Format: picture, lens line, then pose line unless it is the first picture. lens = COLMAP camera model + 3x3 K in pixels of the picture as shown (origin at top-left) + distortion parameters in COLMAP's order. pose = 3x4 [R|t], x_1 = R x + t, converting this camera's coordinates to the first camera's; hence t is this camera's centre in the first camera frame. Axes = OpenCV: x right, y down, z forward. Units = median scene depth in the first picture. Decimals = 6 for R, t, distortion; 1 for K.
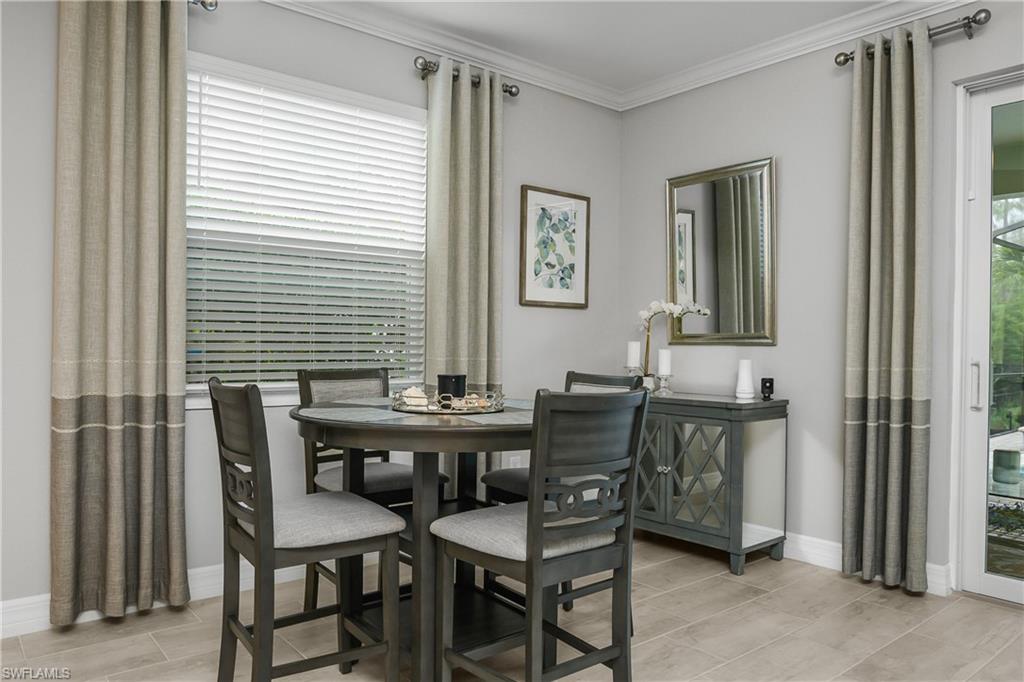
lens RADIAL K [[687.6, 0, 513.3], [0, 687.6, 335.5], [0, 0, 1]] dist [-0.012891, -0.005477]
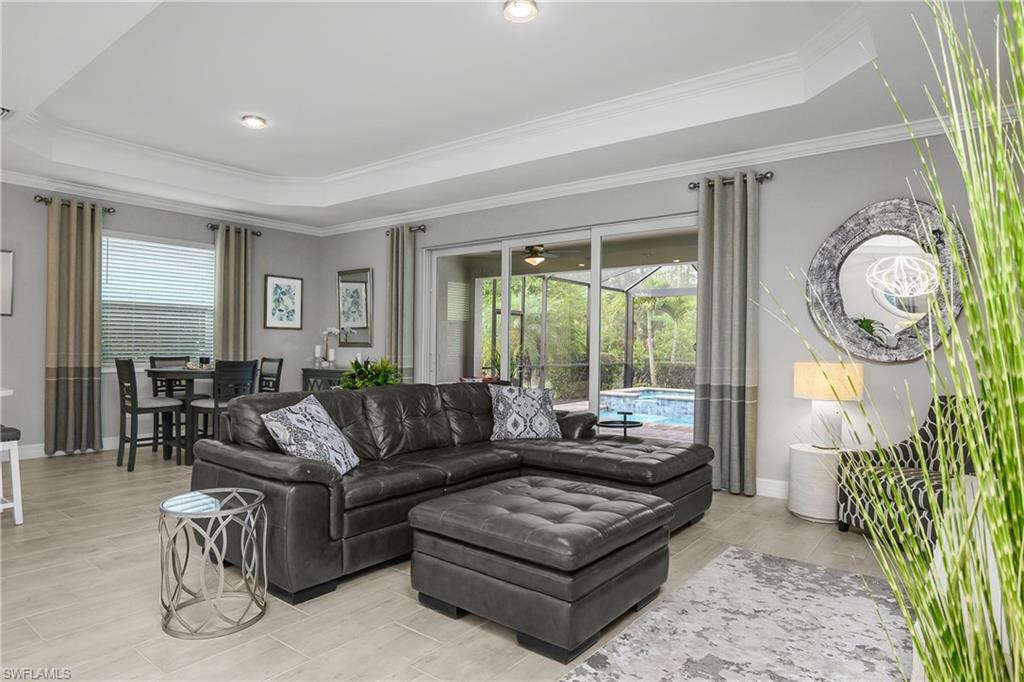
lens RADIAL K [[583.8, 0, 508.7], [0, 583.8, 342.1], [0, 0, 1]] dist [-0.018159, -0.000335]
pose [[0.977010, -0.001759, 0.213185, 0.536418], [0.001361, 0.999997, 0.002016, -0.006177], [-0.213188, -0.001679, 0.977010, -1.407160]]
